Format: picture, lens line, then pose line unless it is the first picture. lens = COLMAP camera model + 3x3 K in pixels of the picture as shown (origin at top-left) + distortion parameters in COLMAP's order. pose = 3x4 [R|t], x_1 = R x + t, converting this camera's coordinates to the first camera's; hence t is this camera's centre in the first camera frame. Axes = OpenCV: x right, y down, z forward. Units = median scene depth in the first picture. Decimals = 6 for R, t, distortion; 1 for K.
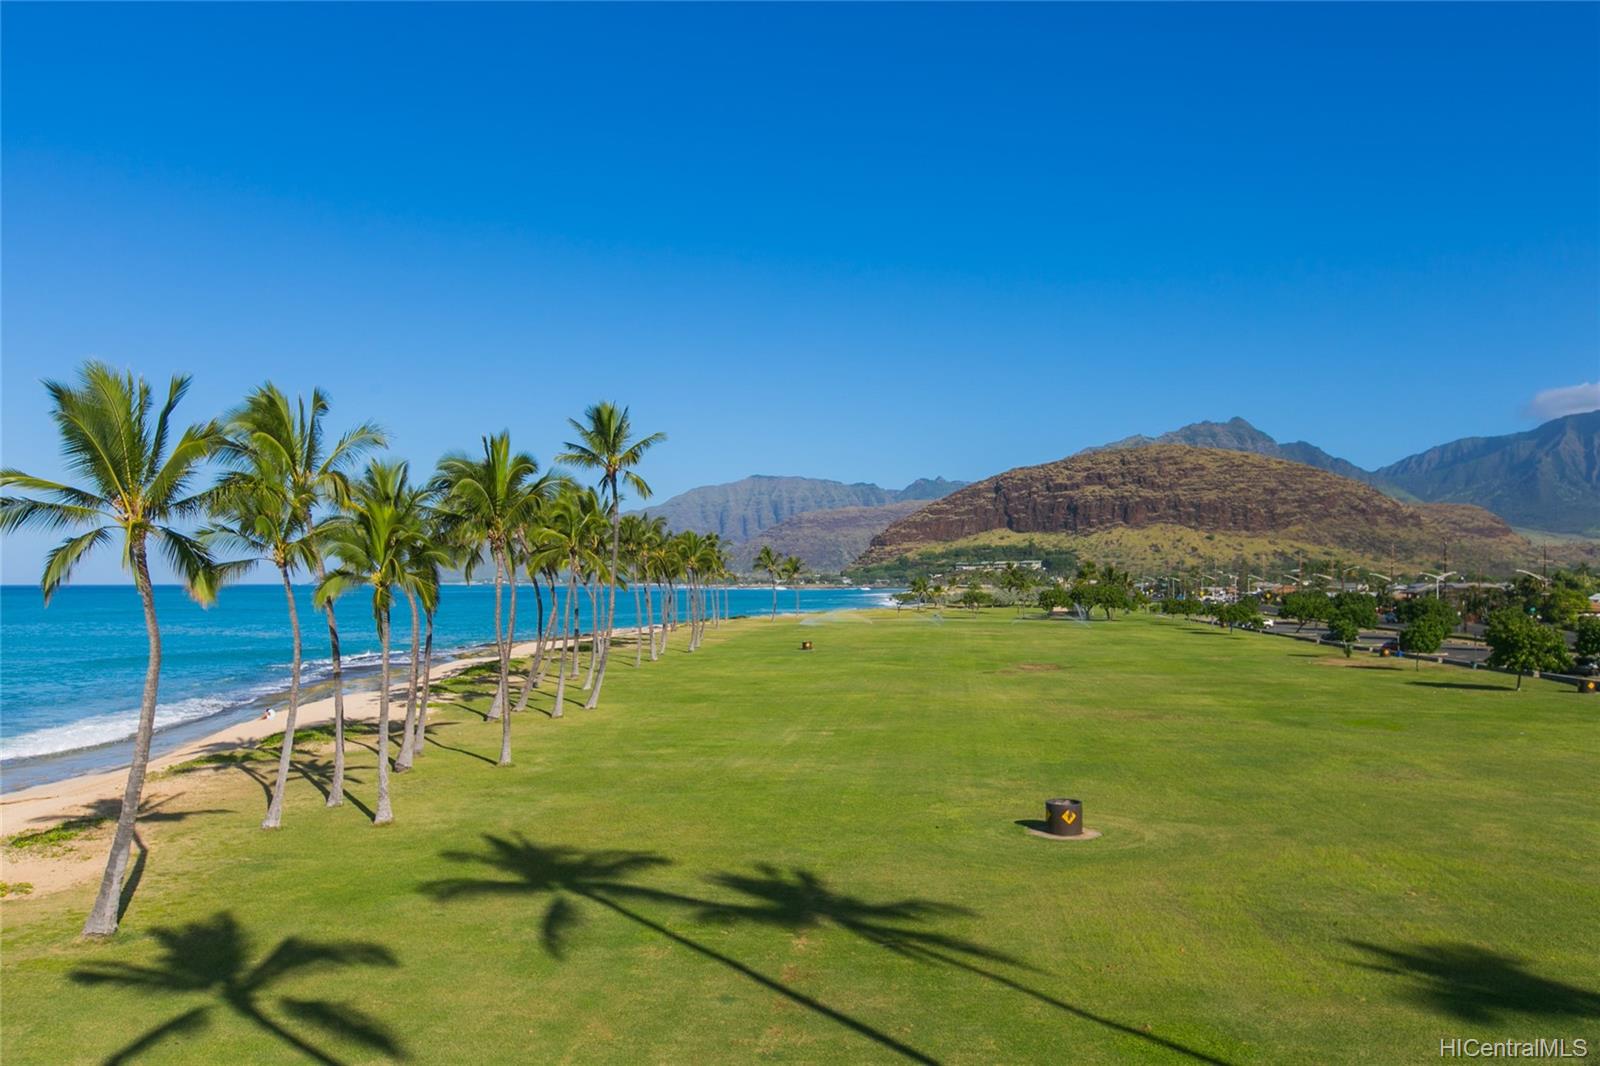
lens RADIAL K [[1207.1, 0, 800.0], [0, 1207.1, 533.0], [0, 0, 1]] dist [-0.001988, 0.000732]
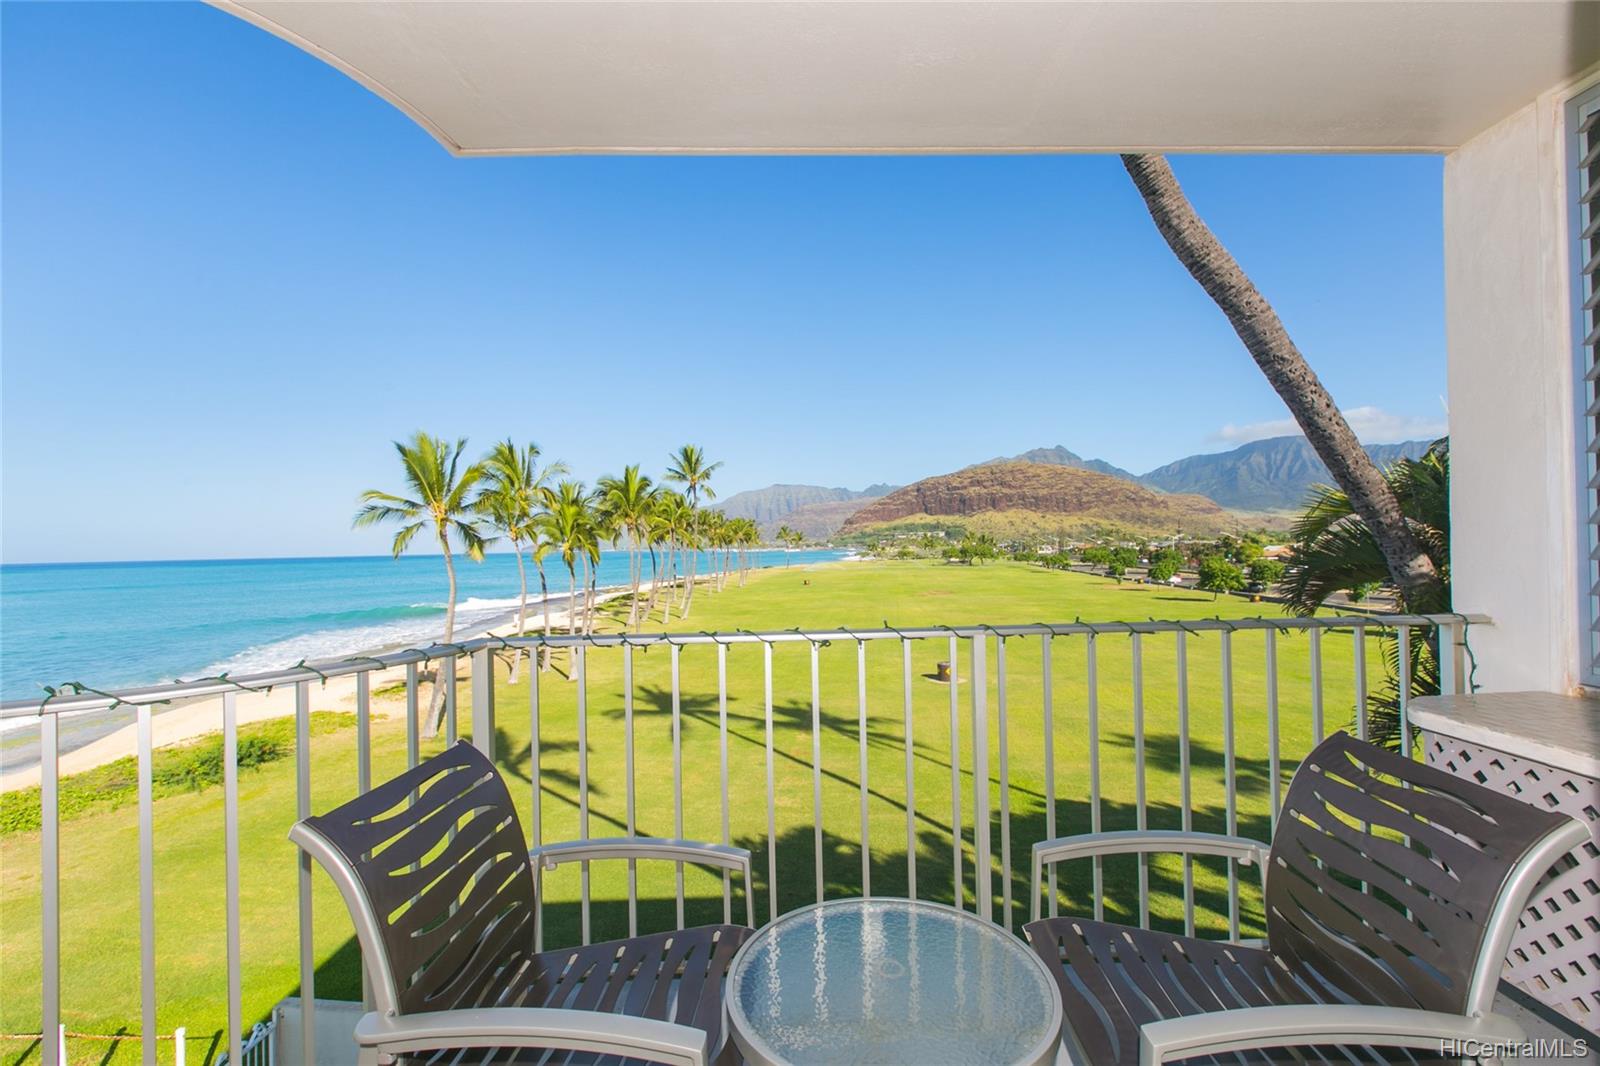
lens RADIAL K [[714.0, 0, 800.0], [0, 714.0, 533.0], [0, 0, 1]] dist [-0.001345, -0.000002]
pose [[0.999858, -0.015997, -0.005341, 0.002708], [0.016107, 0.999644, 0.021272, 0.000164], [0.004998, -0.021355, 0.999759, -0.030490]]
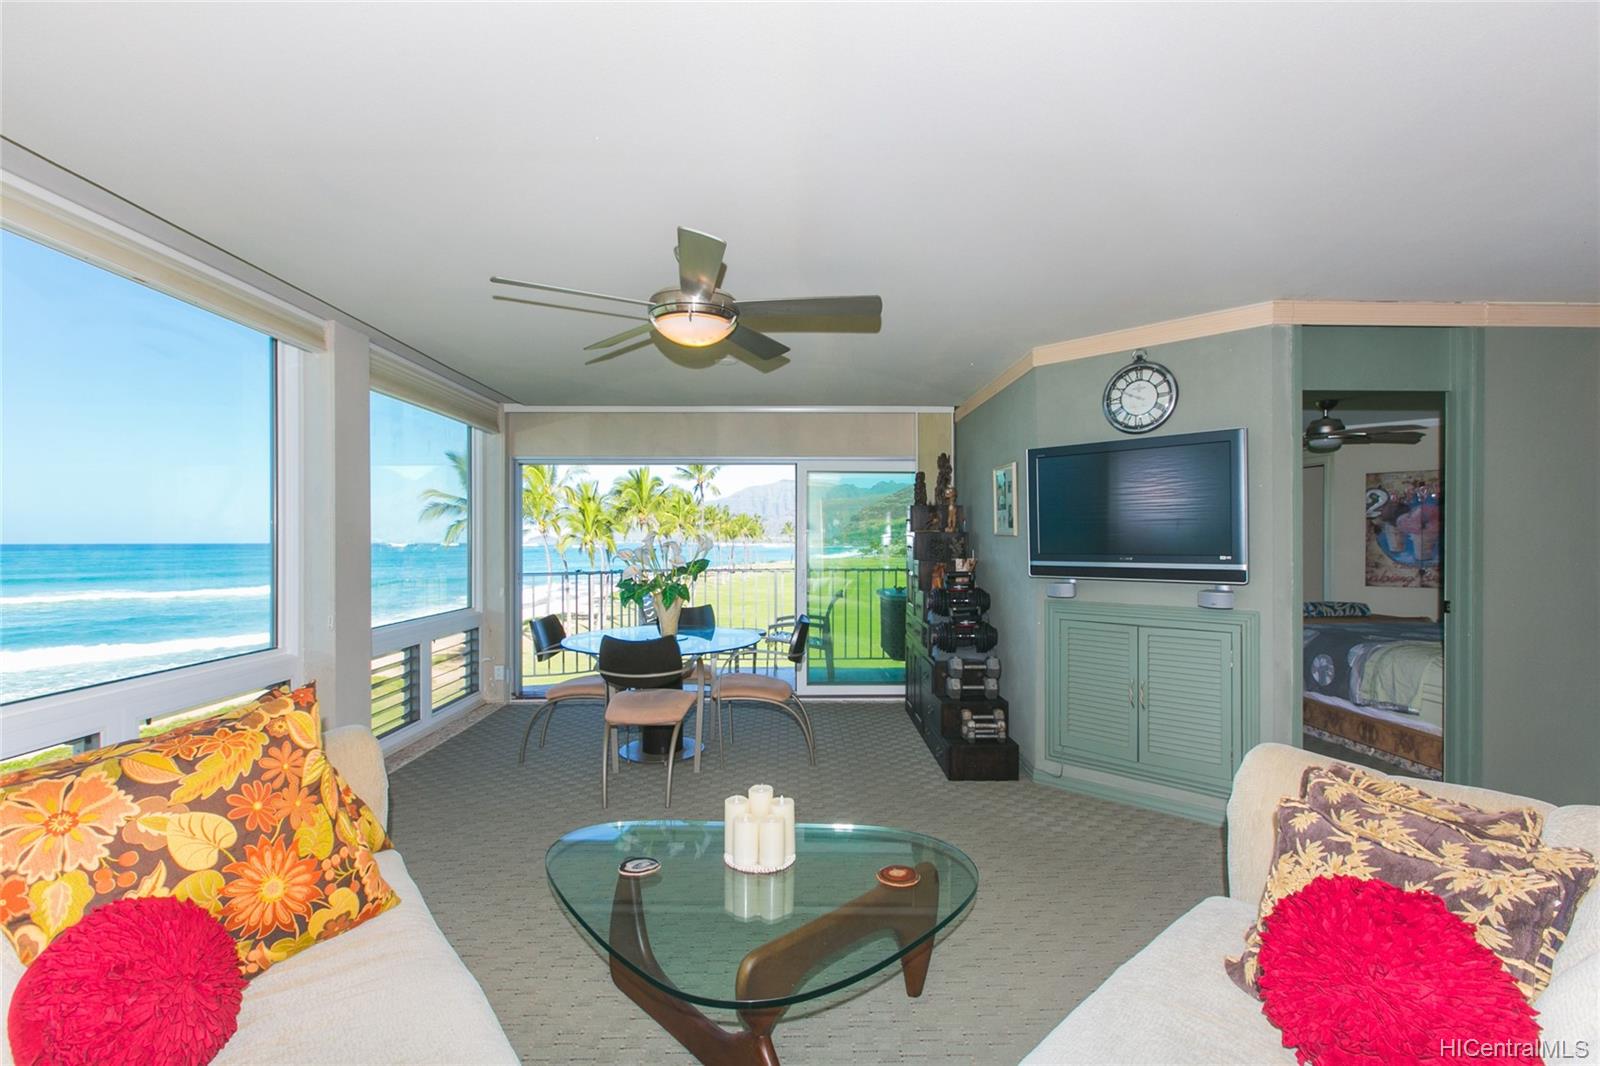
lens RADIAL K [[732.6, 0, 800.0], [0, 732.6, 533.0], [0, 0, 1]] dist [-0.002079, -0.000574]
pose [[0.999835, 0.002530, -0.017974, 0.015145], [-0.002030, 0.999612, 0.027790, -0.003297], [0.018037, -0.027749, 0.999452, -0.106153]]
